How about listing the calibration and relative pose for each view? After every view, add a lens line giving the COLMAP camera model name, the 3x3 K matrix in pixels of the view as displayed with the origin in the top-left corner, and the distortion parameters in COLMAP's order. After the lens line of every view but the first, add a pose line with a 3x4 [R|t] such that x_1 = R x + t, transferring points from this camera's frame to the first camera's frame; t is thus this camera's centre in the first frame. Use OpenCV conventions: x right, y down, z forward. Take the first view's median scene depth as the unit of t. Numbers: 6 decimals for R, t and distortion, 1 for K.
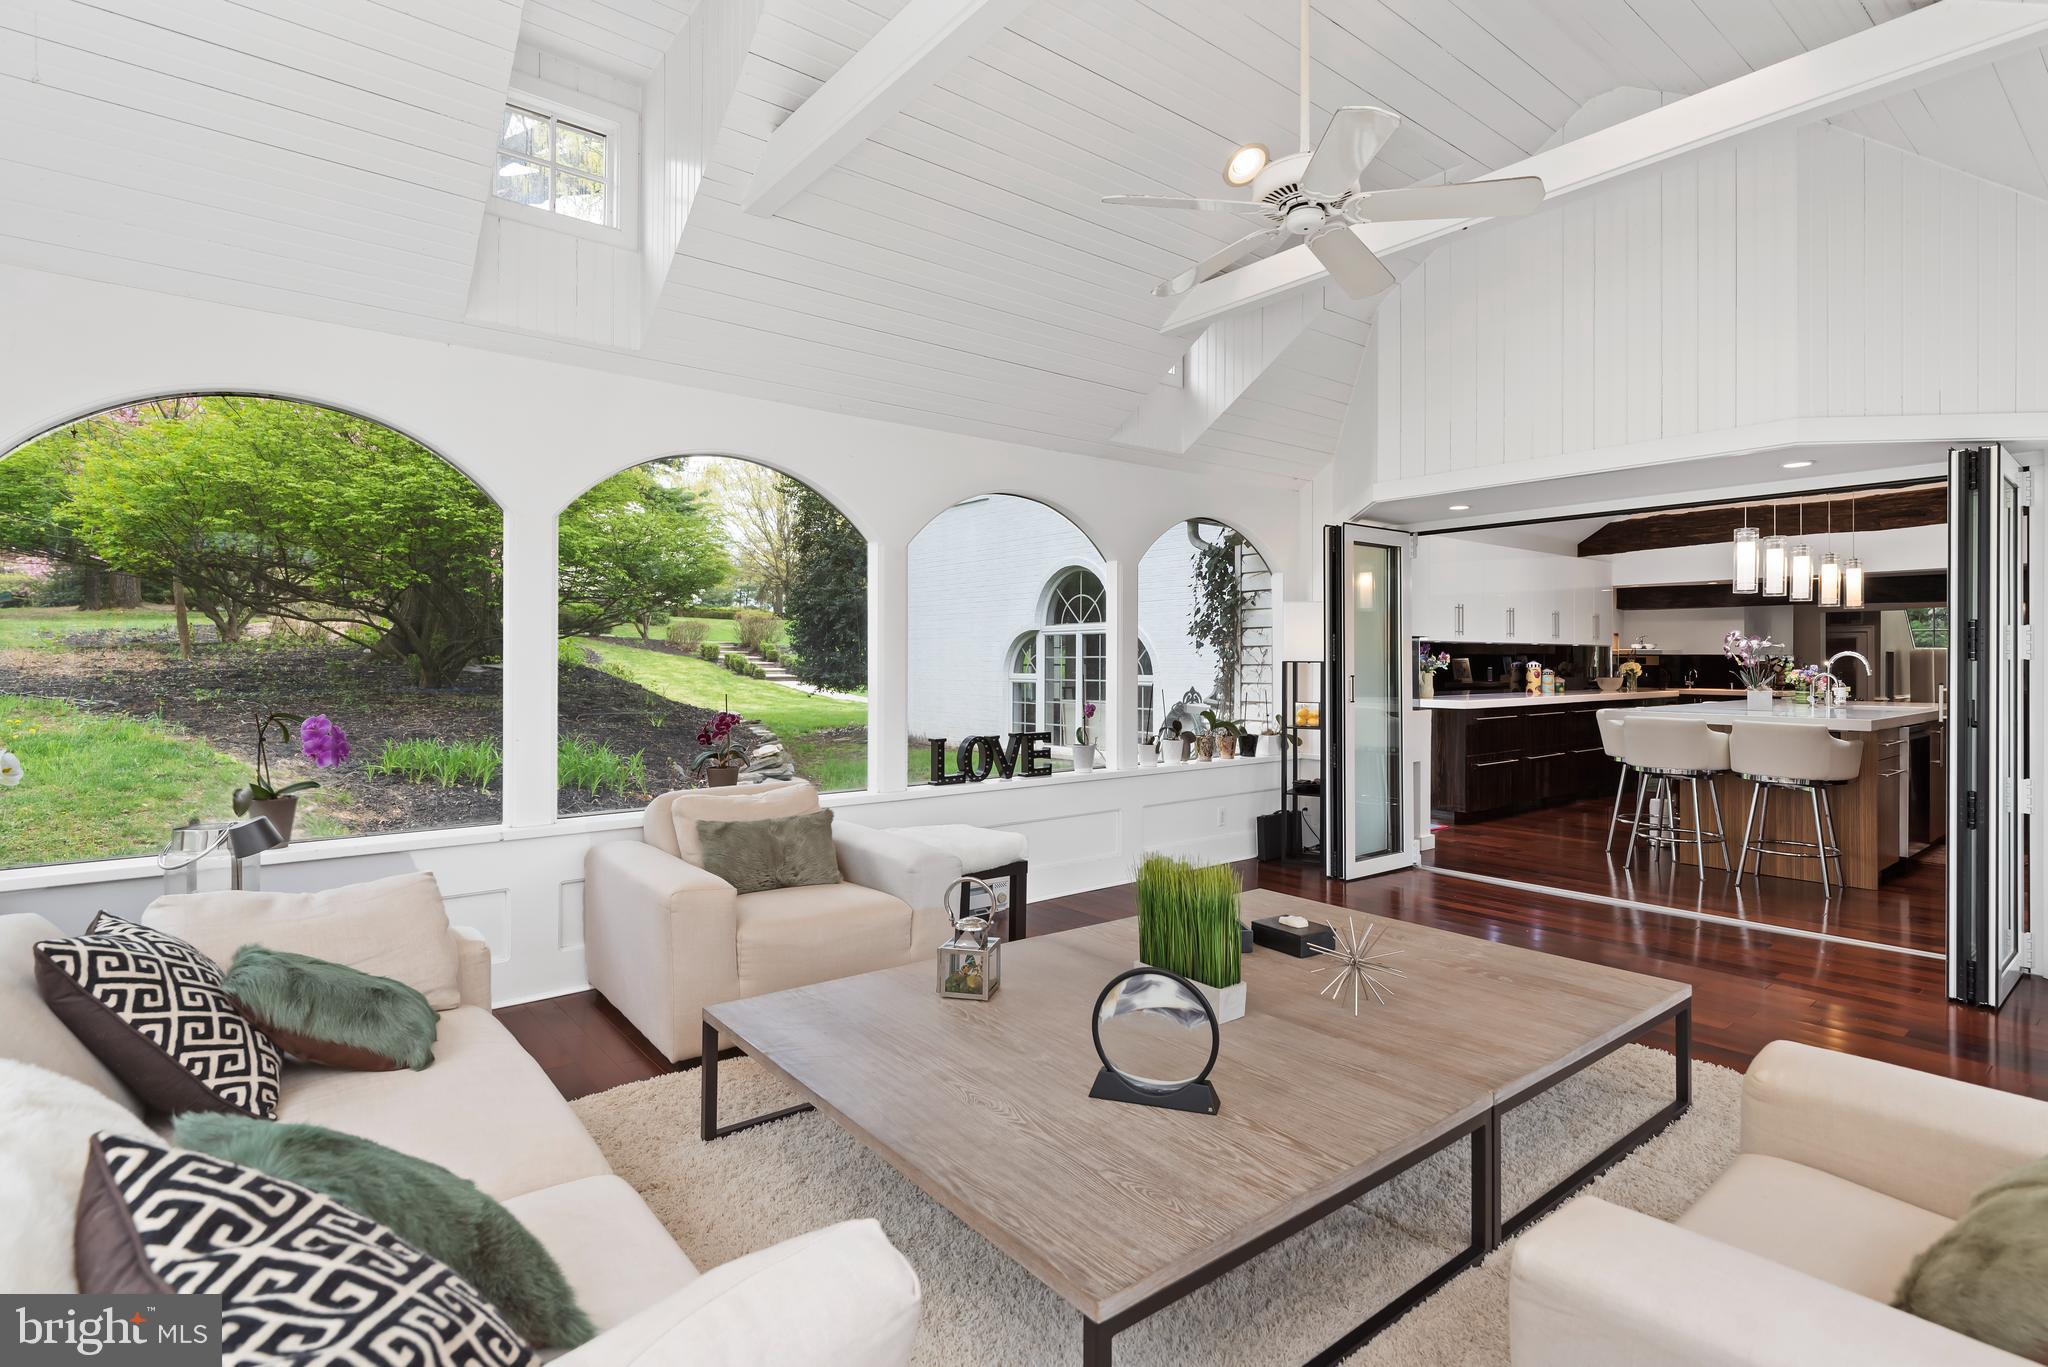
lens RADIAL K [[1004.7, 0, 1026.4], [0, 1004.7, 648.2], [0, 0, 1]] dist [-0.001536, -0.000206]
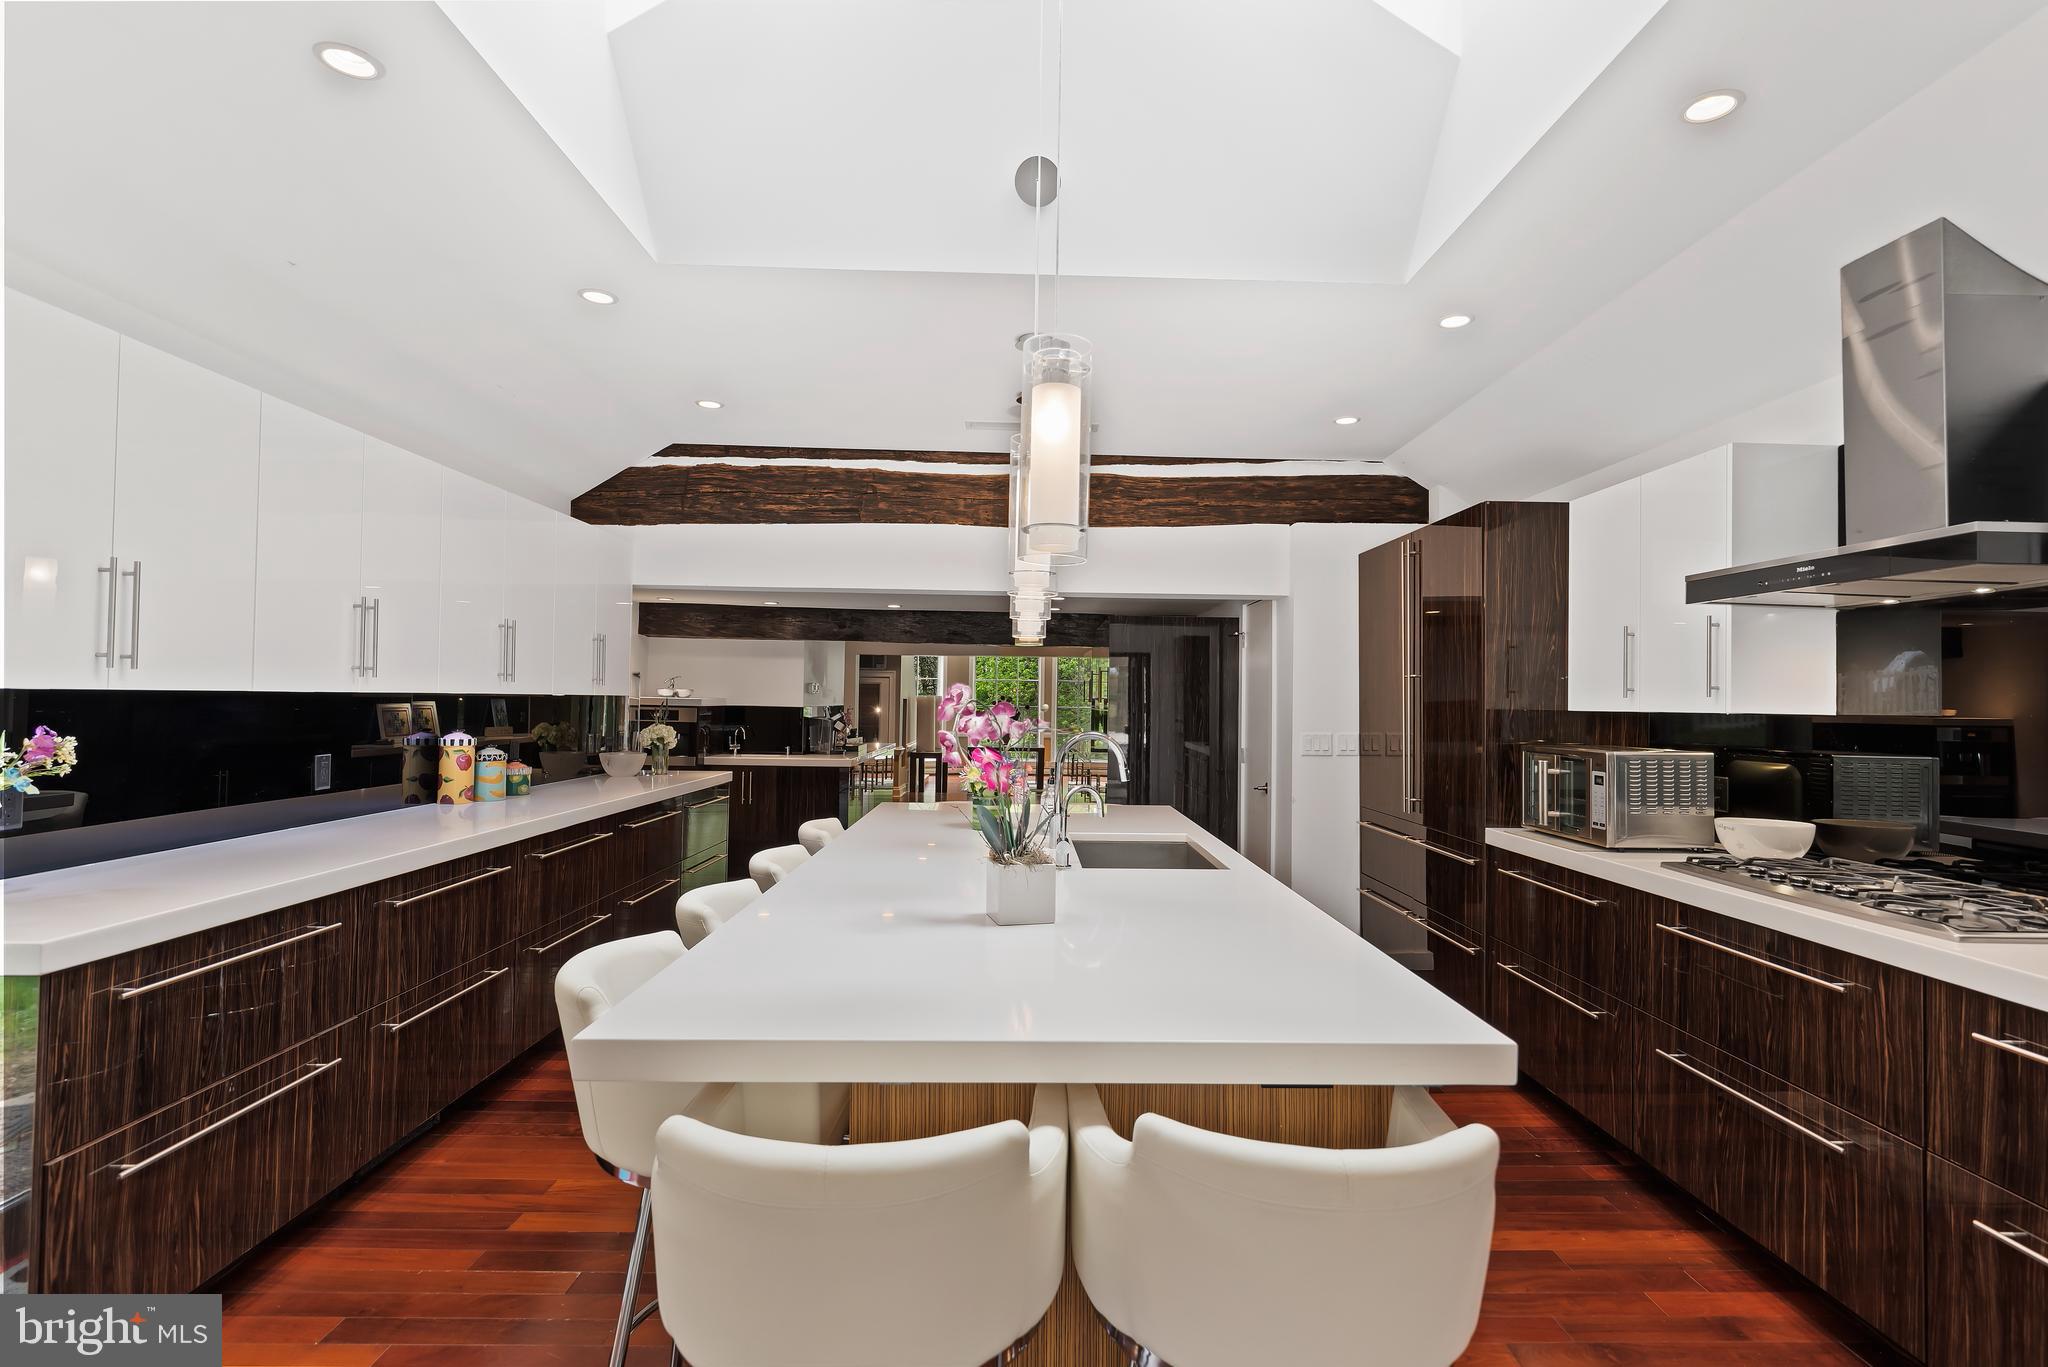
lens RADIAL K [[970.2, 0, 1024.0], [0, 970.2, 683.5], [0, 0, 1]] dist [0.001179, 0.000188]
pose [[0.618883, 0.011332, 0.785401, 0.300360], [-0.008763, 0.999933, -0.007522, -0.006749], [-0.785434, -0.002227, 0.618941, 0.500751]]
